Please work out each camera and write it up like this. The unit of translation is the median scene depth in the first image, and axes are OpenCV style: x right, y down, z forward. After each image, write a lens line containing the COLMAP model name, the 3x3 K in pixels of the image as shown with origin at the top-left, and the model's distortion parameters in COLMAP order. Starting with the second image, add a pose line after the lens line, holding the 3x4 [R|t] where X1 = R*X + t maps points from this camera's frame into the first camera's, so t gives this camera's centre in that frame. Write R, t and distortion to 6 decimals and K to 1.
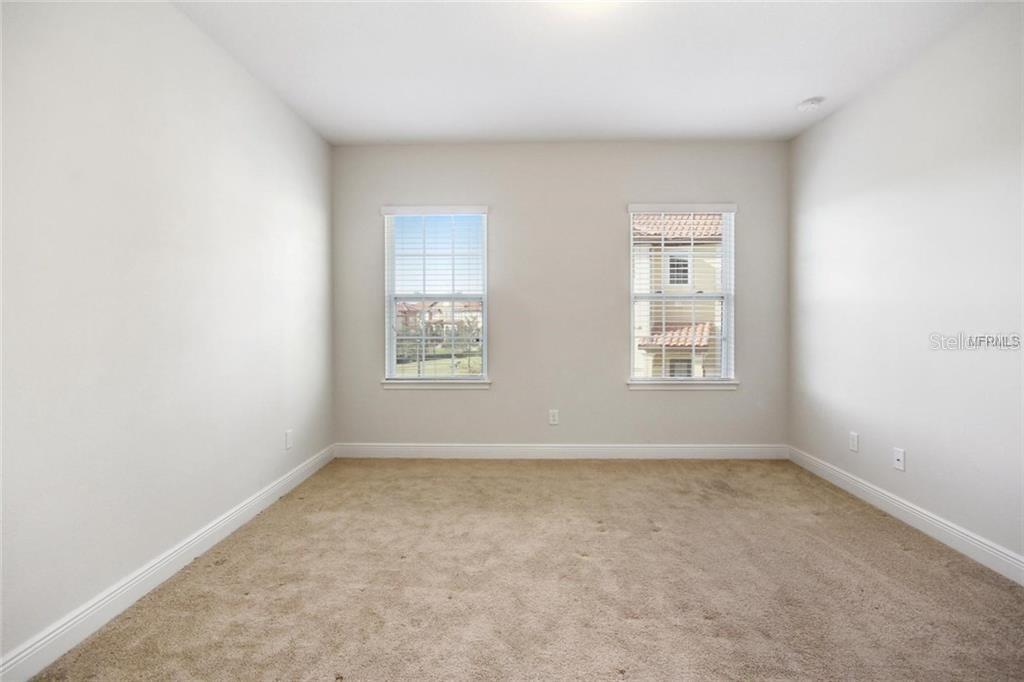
lens RADIAL K [[472.9, 0, 513.9], [0, 472.9, 338.8], [0, 0, 1]] dist [-0.003429, -0.000293]
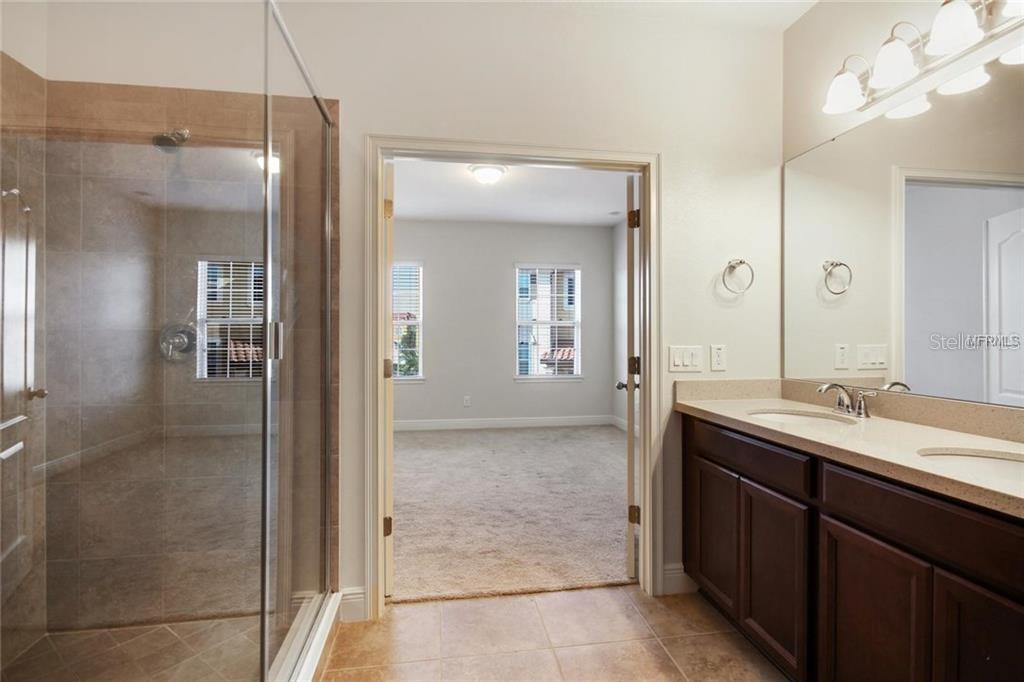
lens RADIAL K [[505.2, 0, 512.0], [0, 505.2, 341.0], [0, 0, 1]] dist [-0.001733, -0.000379]
pose [[0.983840, 0.001612, 0.179045, -0.080614], [0.004003, 0.999512, -0.030993, 0.030164], [-0.179007, 0.031209, 0.983353, -0.803531]]
